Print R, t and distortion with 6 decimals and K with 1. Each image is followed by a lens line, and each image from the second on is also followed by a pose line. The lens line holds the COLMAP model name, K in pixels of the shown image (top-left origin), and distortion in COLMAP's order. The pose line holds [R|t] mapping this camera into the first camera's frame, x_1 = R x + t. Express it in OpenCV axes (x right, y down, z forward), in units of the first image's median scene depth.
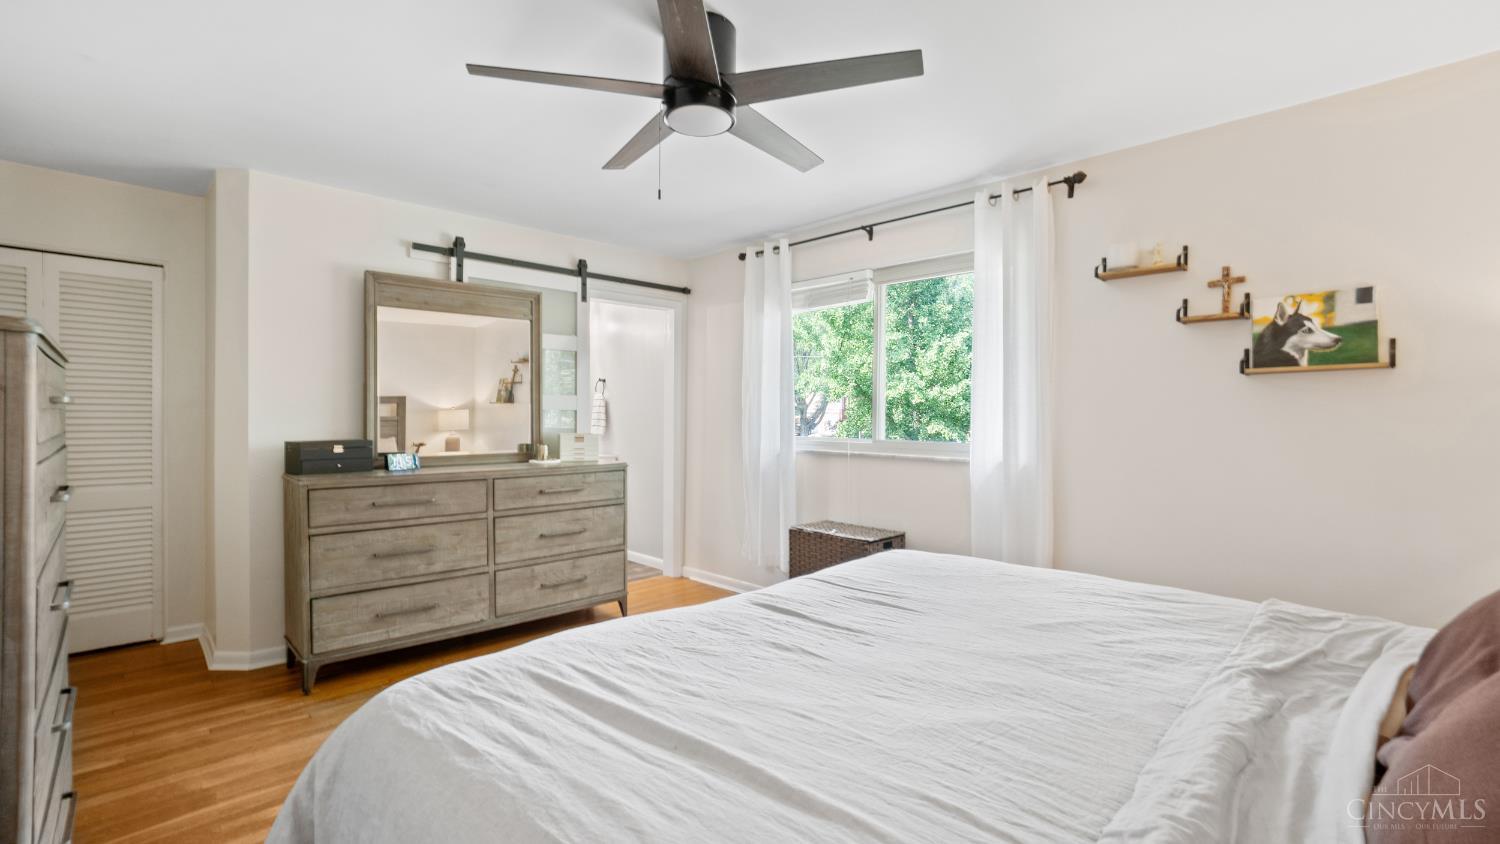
lens RADIAL K [[670.2, 0, 742.9], [0, 670.2, 419.9], [0, 0, 1]] dist [-0.029307, 0.003089]
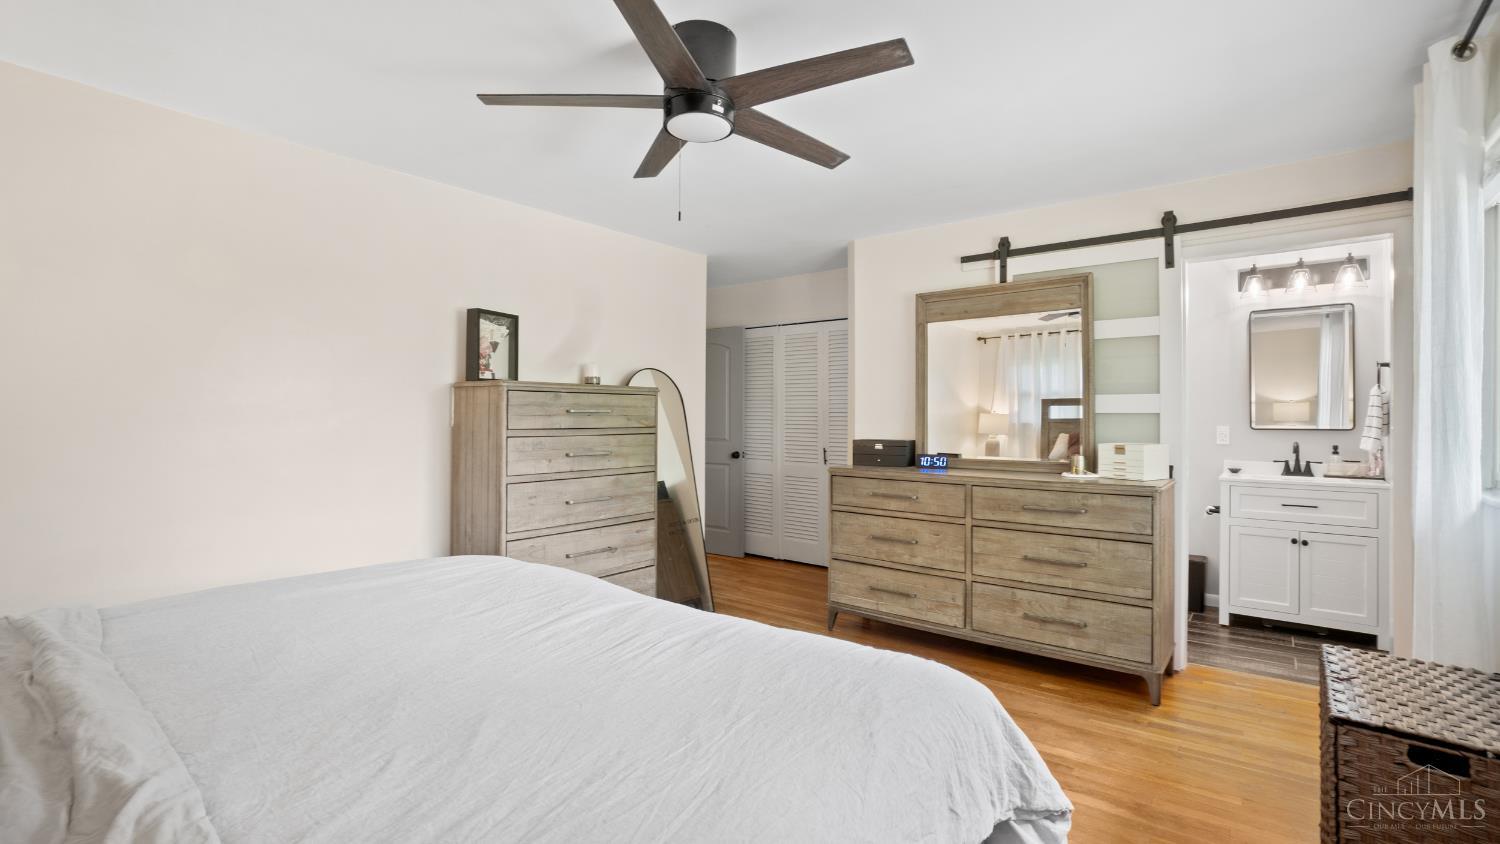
lens RADIAL K [[670.2, 0, 737.4], [0, 670.2, 413.3], [0, 0, 1]] dist [-0.029307, 0.003089]
pose [[0.122157, -0.007223, -0.992485, 0.530839], [-0.010842, 0.999904, -0.008612, -0.003678], [0.992452, 0.011812, 0.122067, 0.530259]]
